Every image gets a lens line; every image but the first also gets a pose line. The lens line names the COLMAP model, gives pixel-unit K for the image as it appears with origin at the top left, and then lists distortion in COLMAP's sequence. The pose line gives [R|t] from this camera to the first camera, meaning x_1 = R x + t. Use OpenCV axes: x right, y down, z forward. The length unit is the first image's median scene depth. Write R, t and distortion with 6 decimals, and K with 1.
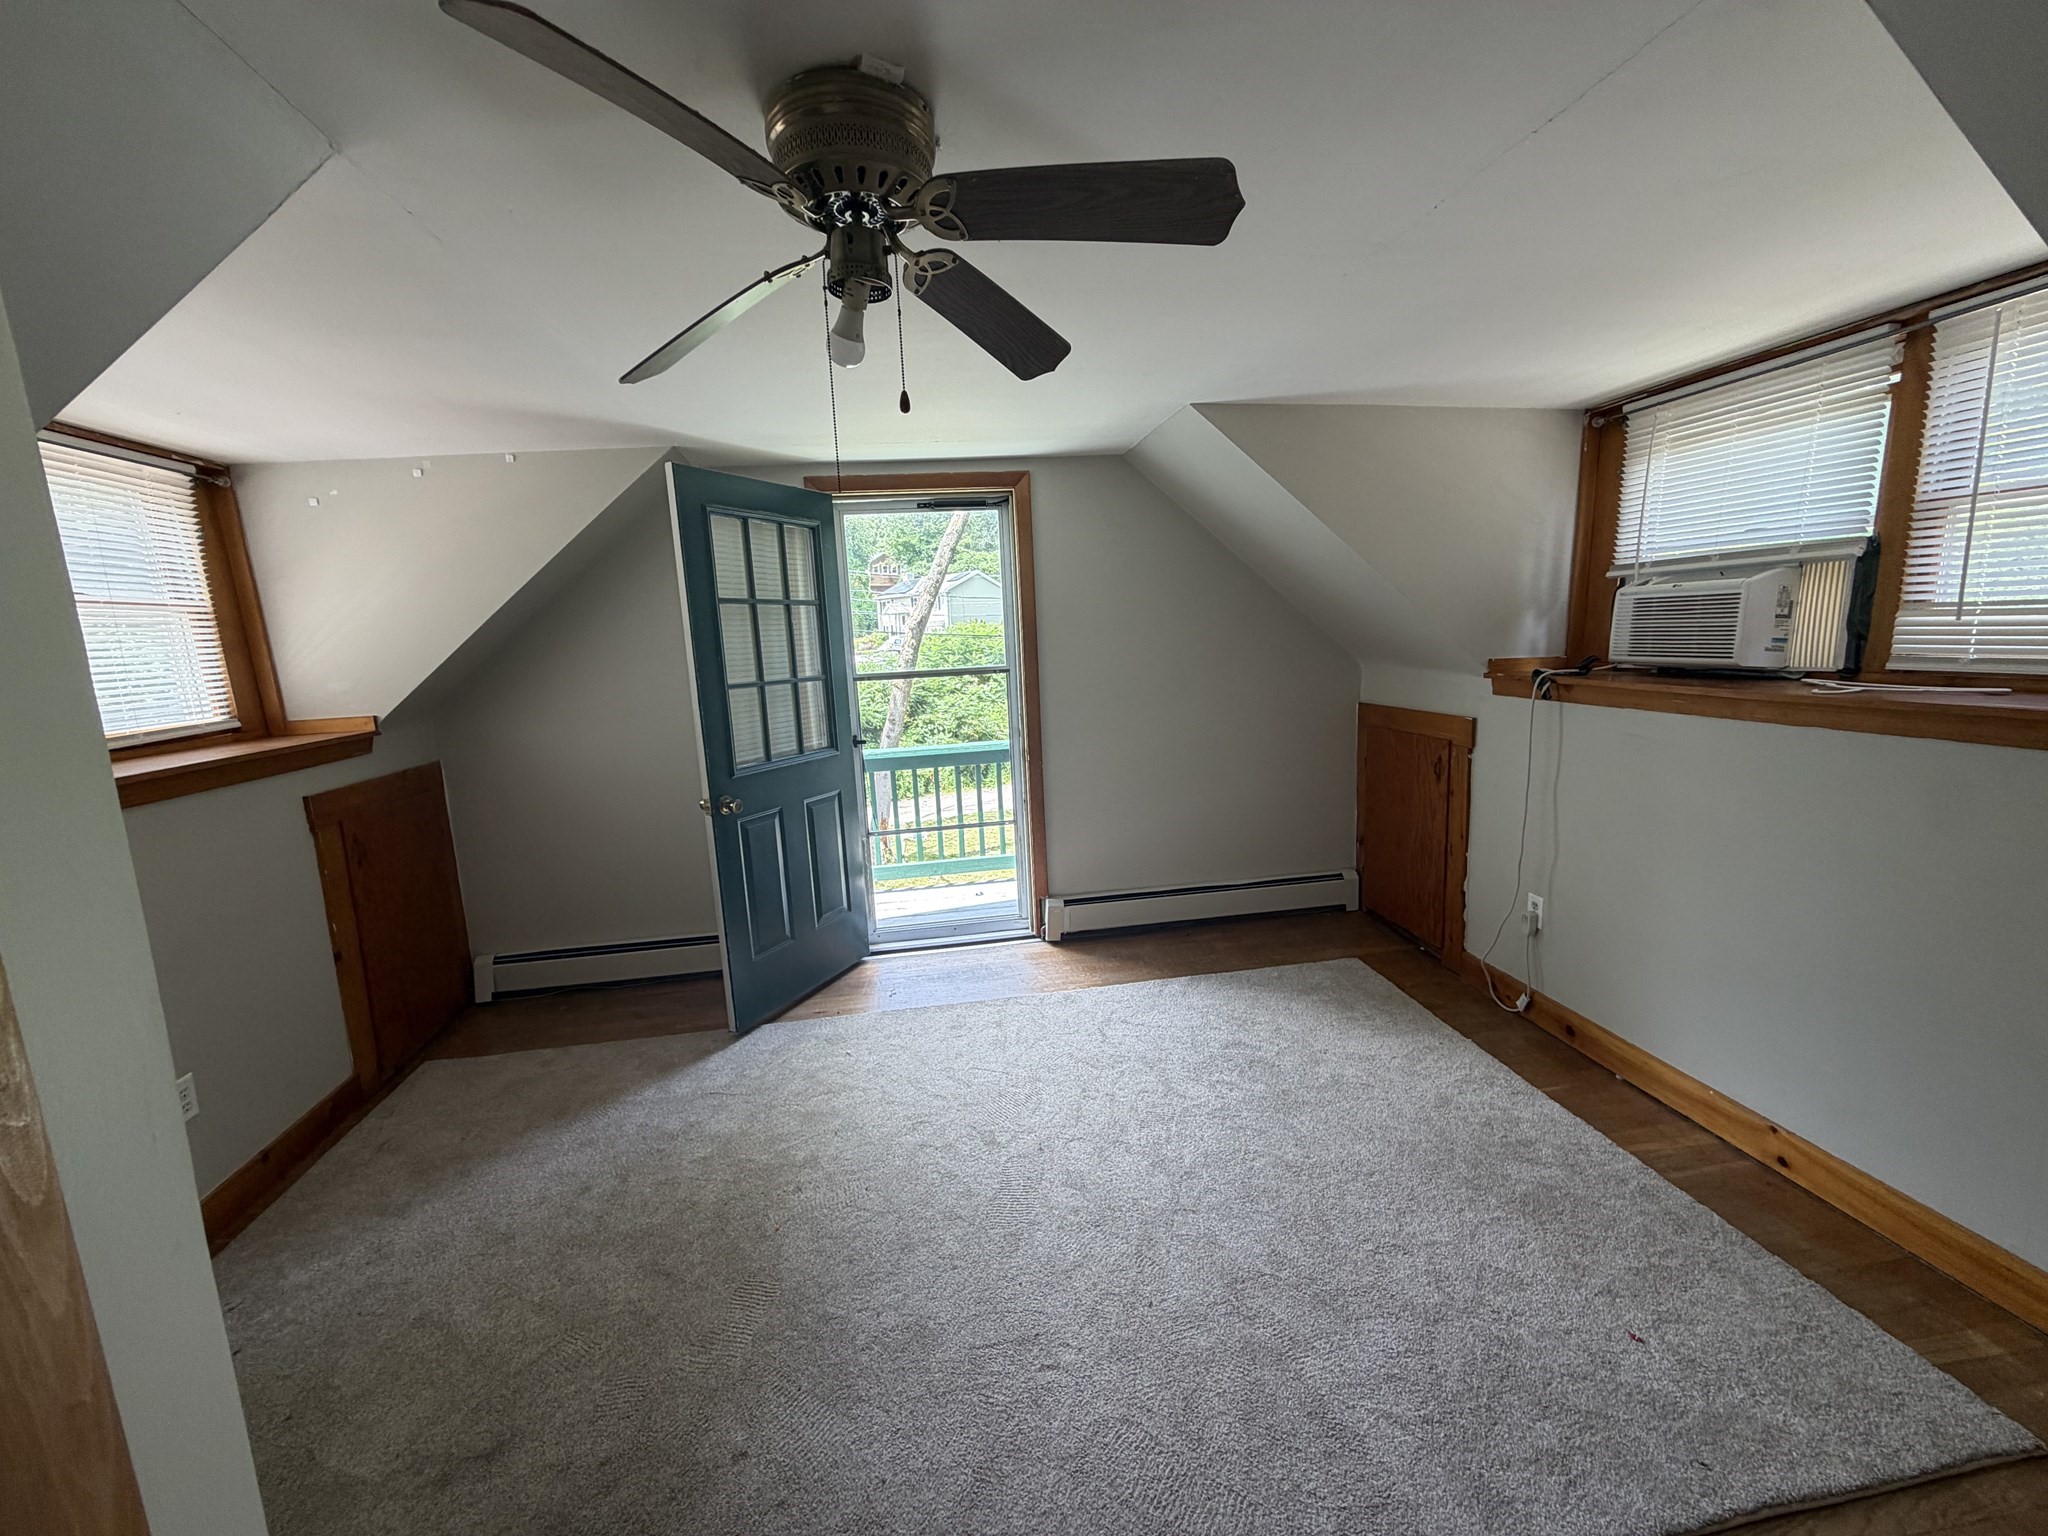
lens RADIAL K [[817.8, 0, 1020.0], [0, 817.8, 765.6], [0, 0, 1]] dist [0.000477, 0.000056]
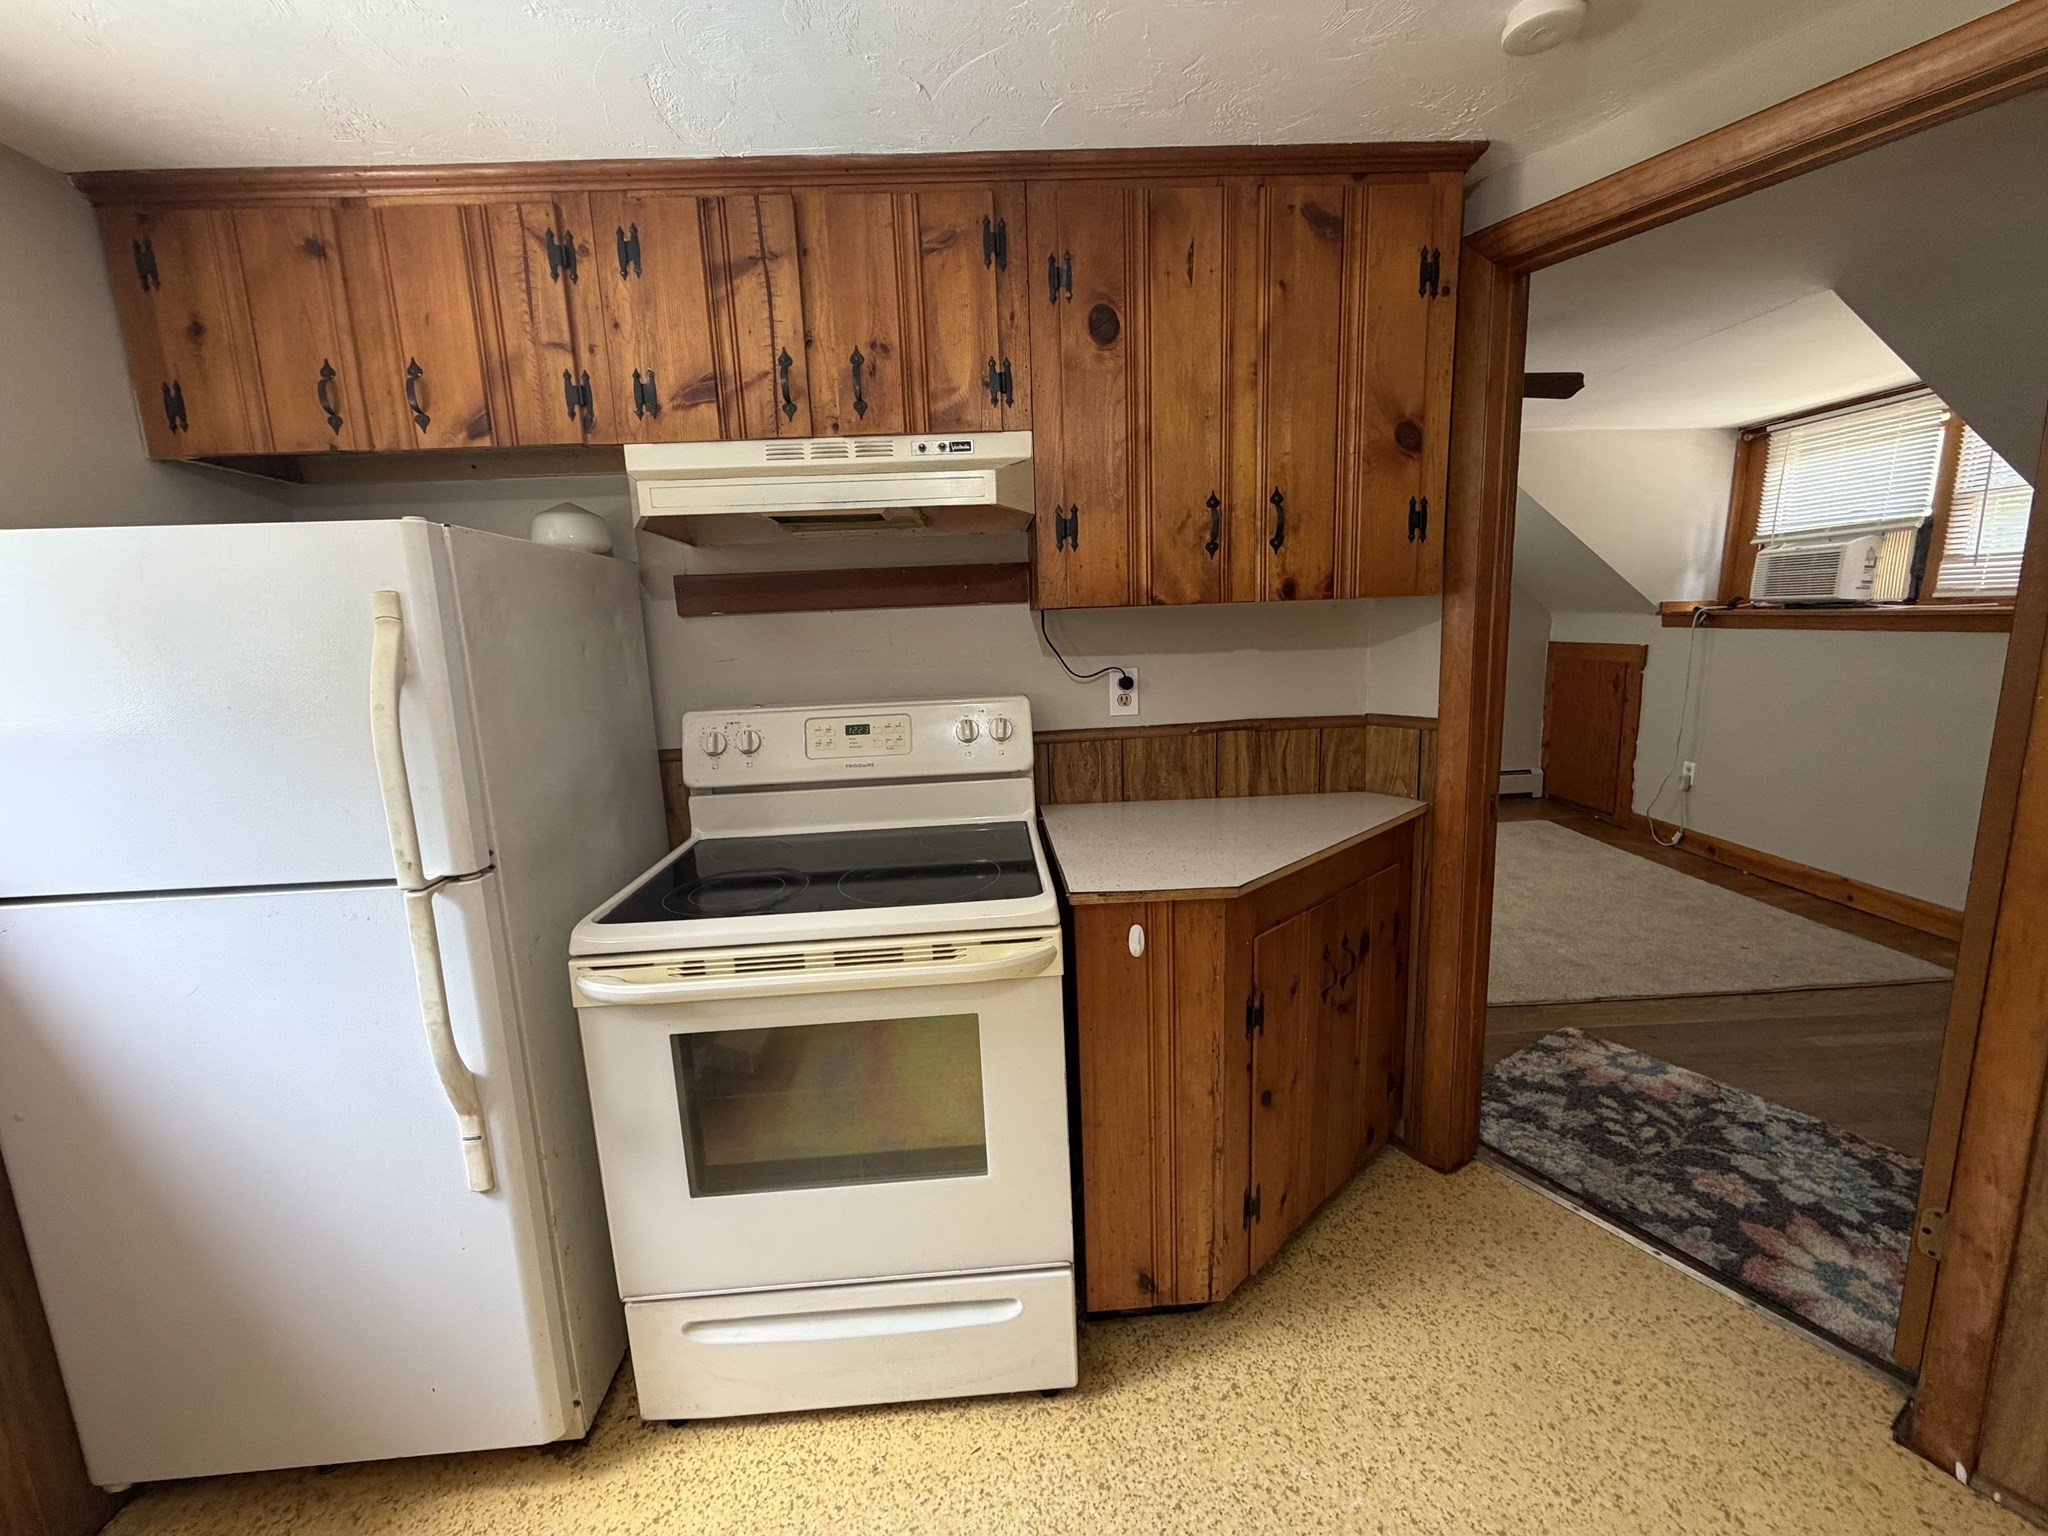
lens RADIAL K [[817.8, 0, 1021.2], [0, 817.8, 765.8], [0, 0, 1]] dist [0.000477, 0.000056]
pose [[0.993404, 0.023327, -0.112273, -0.439319], [-0.020958, 0.999533, 0.022231, 0.174331], [0.112739, -0.019731, 0.993429, -0.659074]]
